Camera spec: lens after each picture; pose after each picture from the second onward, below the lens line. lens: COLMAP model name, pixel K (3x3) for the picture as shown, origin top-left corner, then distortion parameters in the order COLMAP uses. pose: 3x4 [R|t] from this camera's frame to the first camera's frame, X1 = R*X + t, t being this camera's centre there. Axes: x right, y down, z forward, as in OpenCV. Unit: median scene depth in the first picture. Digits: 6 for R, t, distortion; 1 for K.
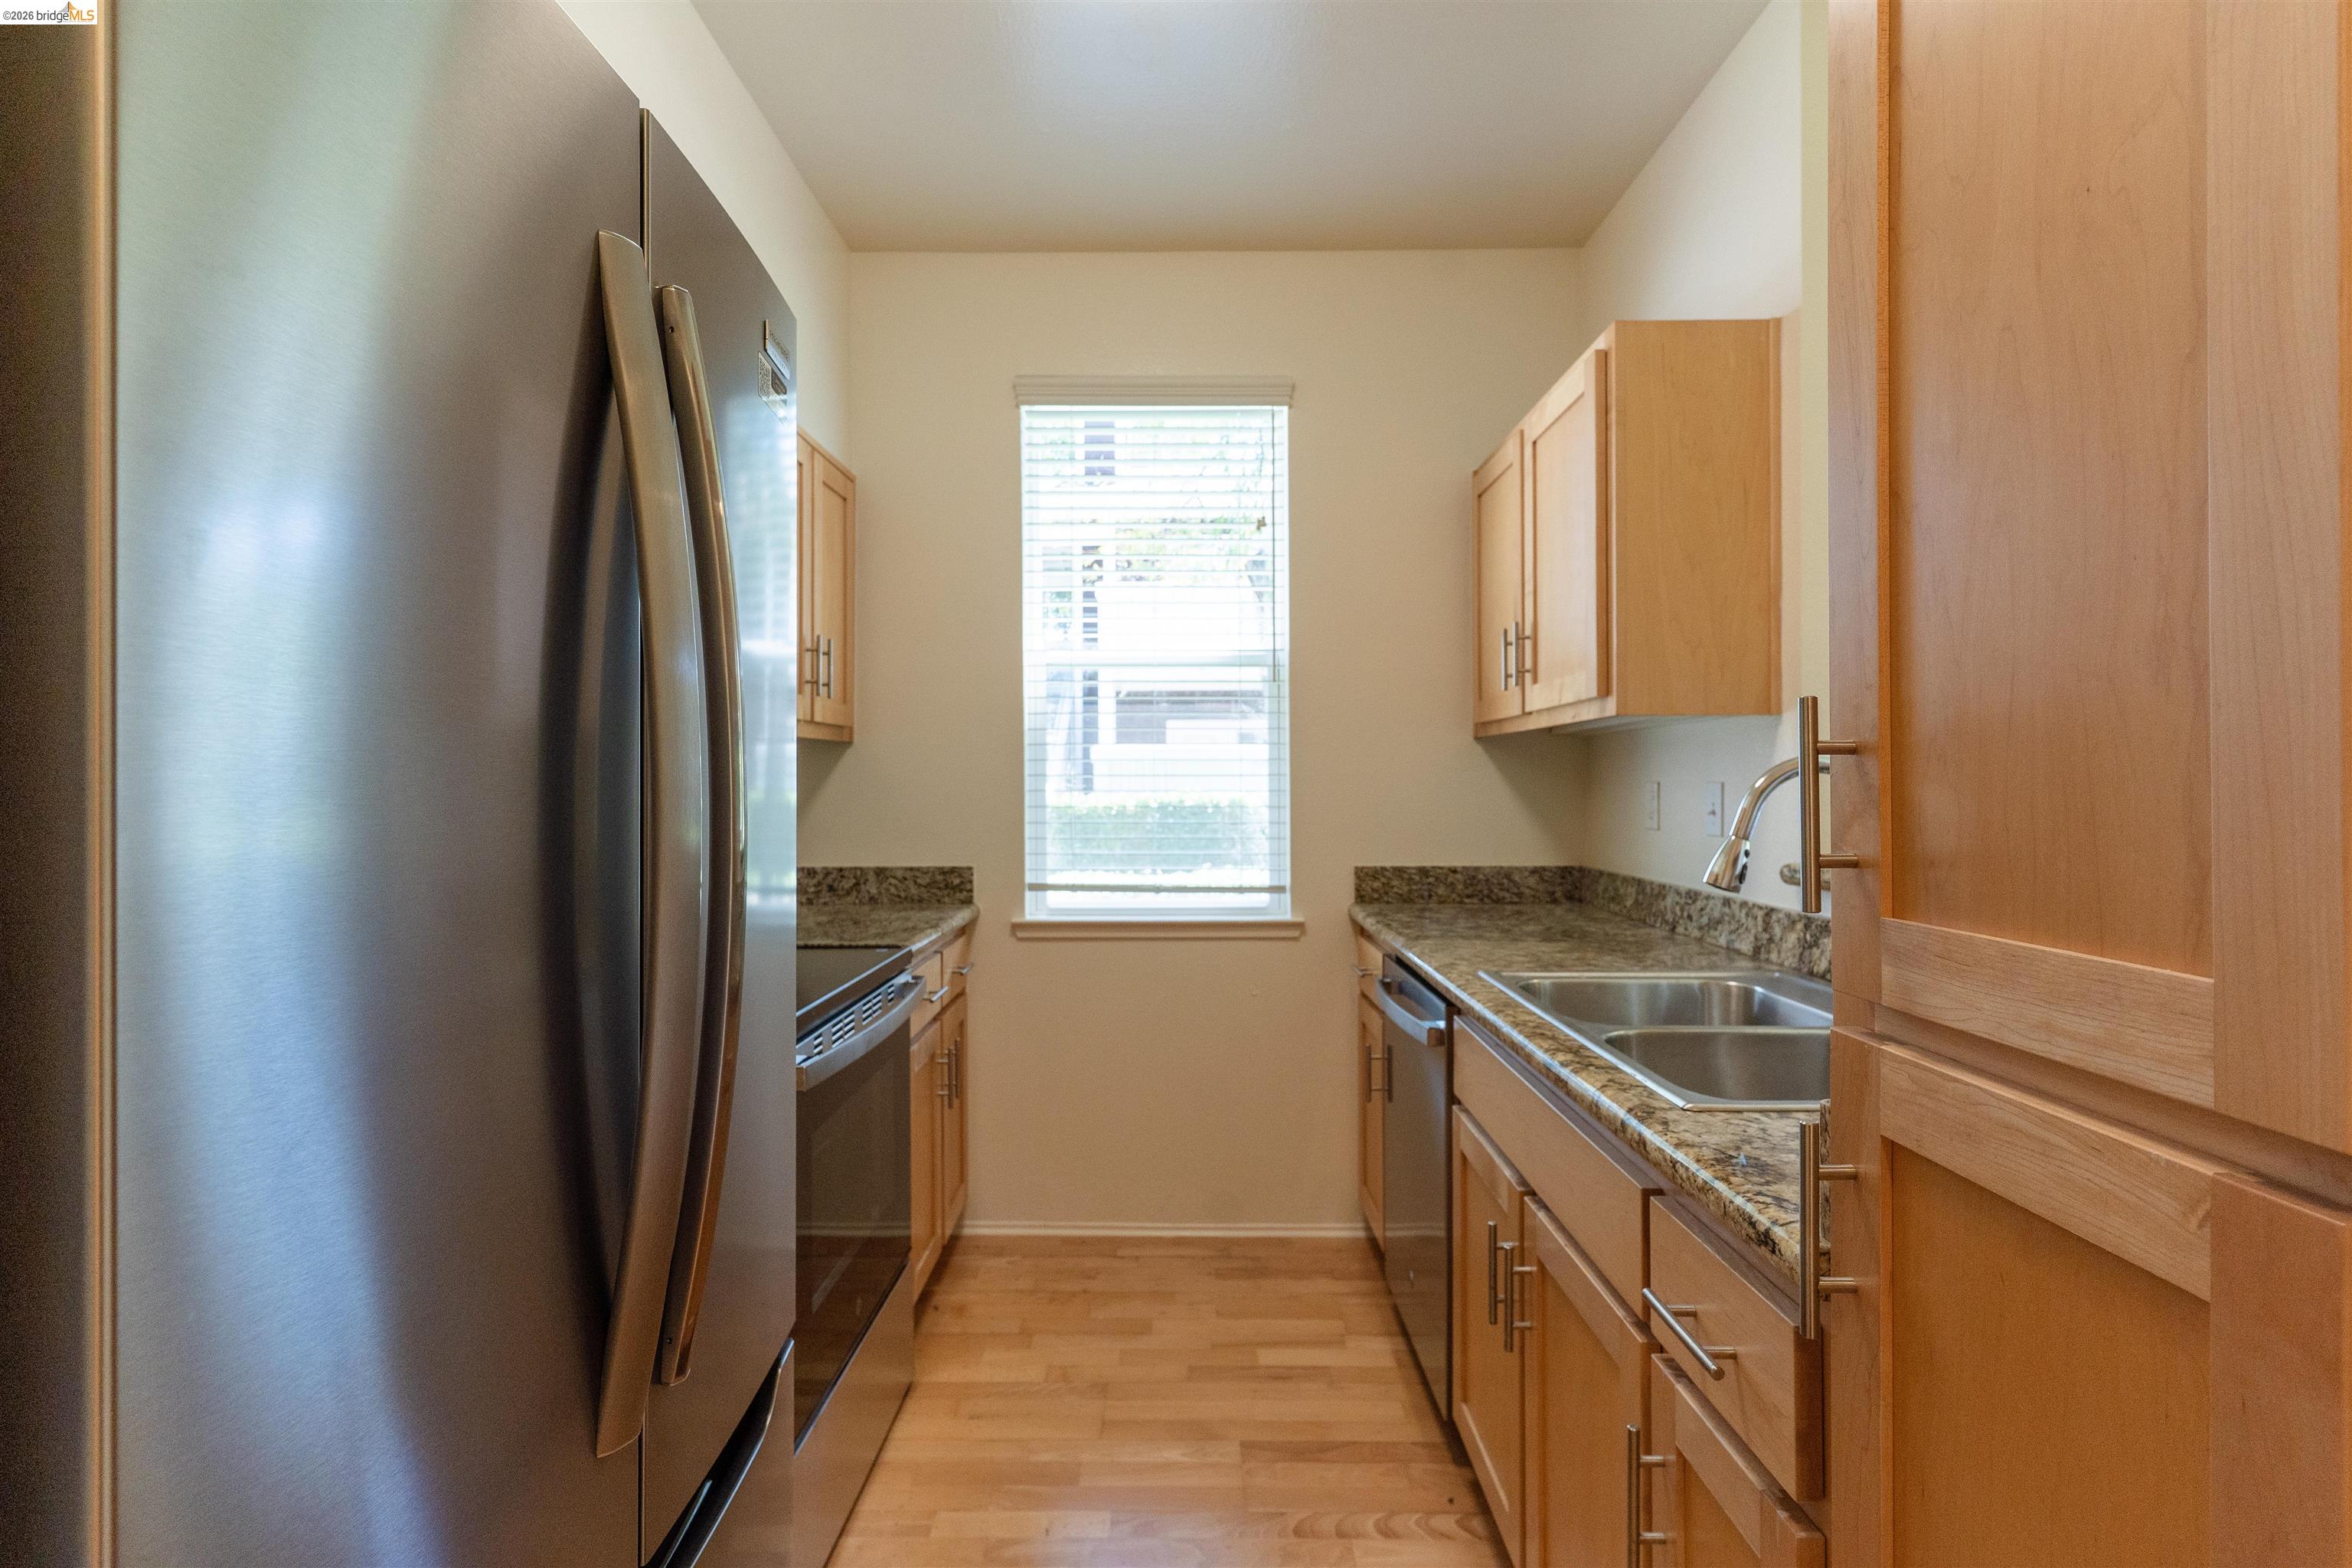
lens RADIAL K [[1139.5, 0, 1174.6], [0, 1139.5, 778.0], [0, 0, 1]] dist [-0.040051, 0.002778]
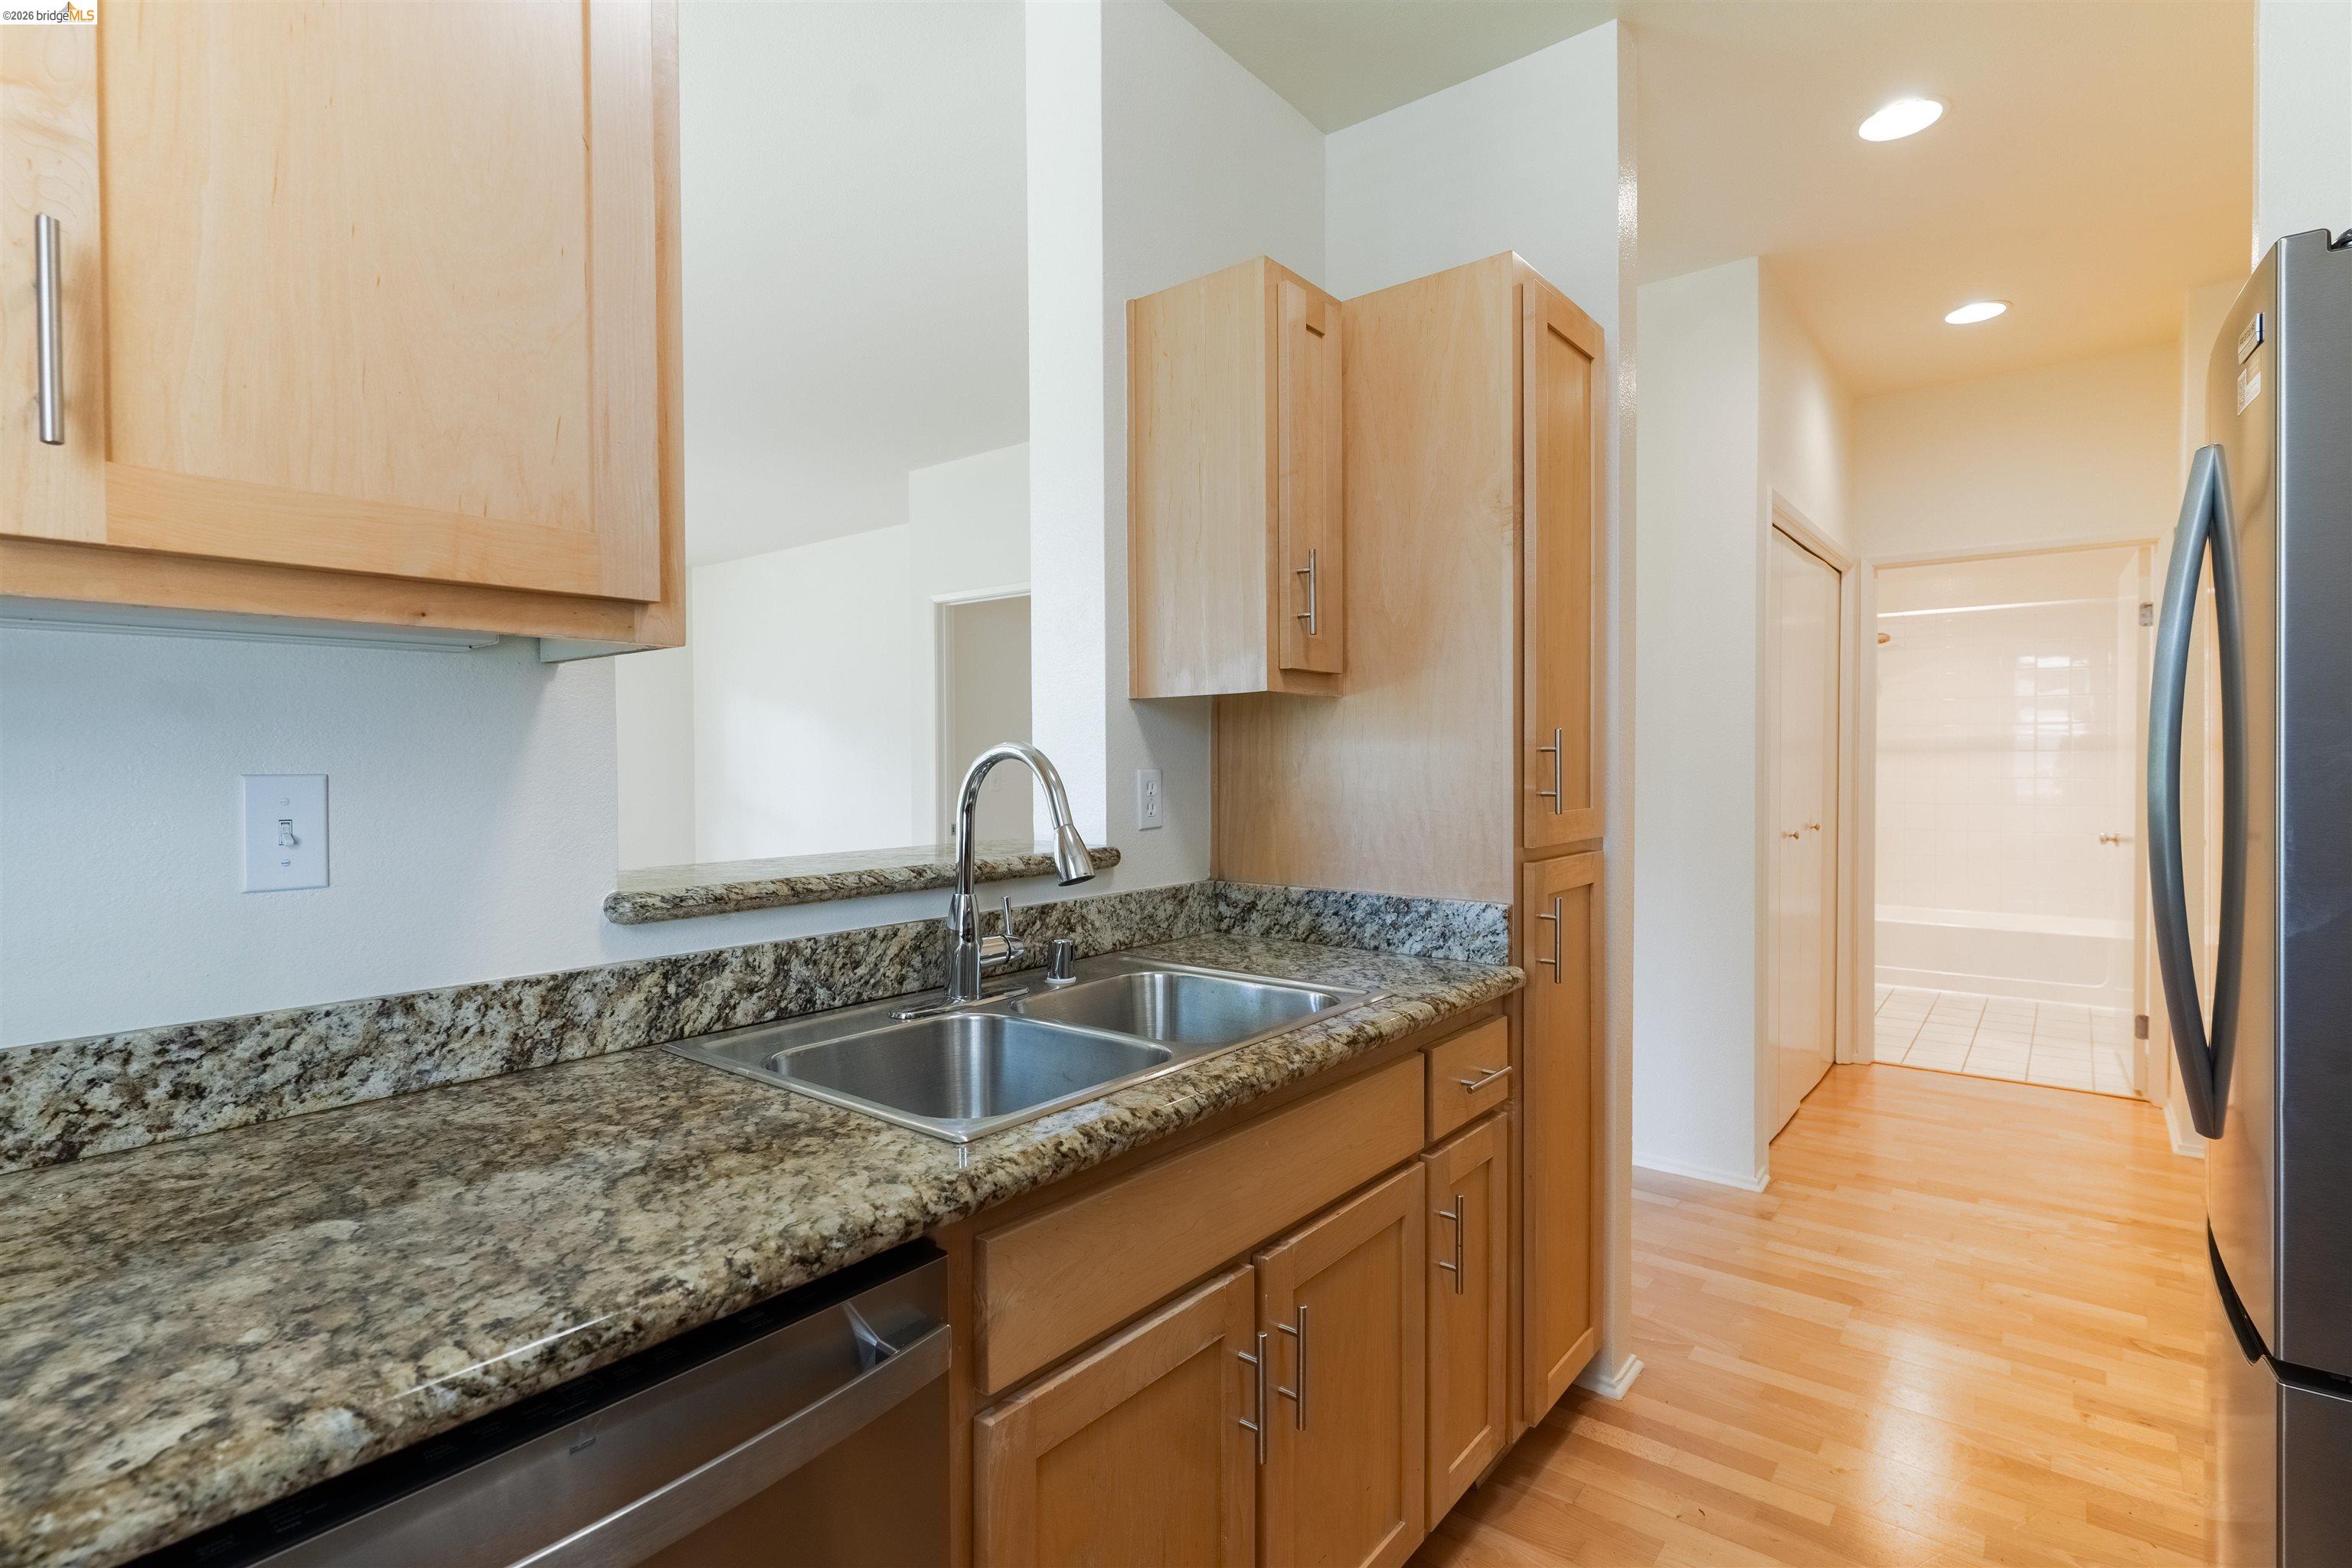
lens RADIAL K [[1139.5, 0, 1175.1], [0, 1139.5, 774.1], [0, 0, 1]] dist [-0.040051, 0.002778]
pose [[-0.766951, -0.017951, 0.641455, -0.129883], [-0.000292, 0.999618, 0.027625, -0.013784], [-0.641706, 0.021000, -0.766663, 1.270825]]
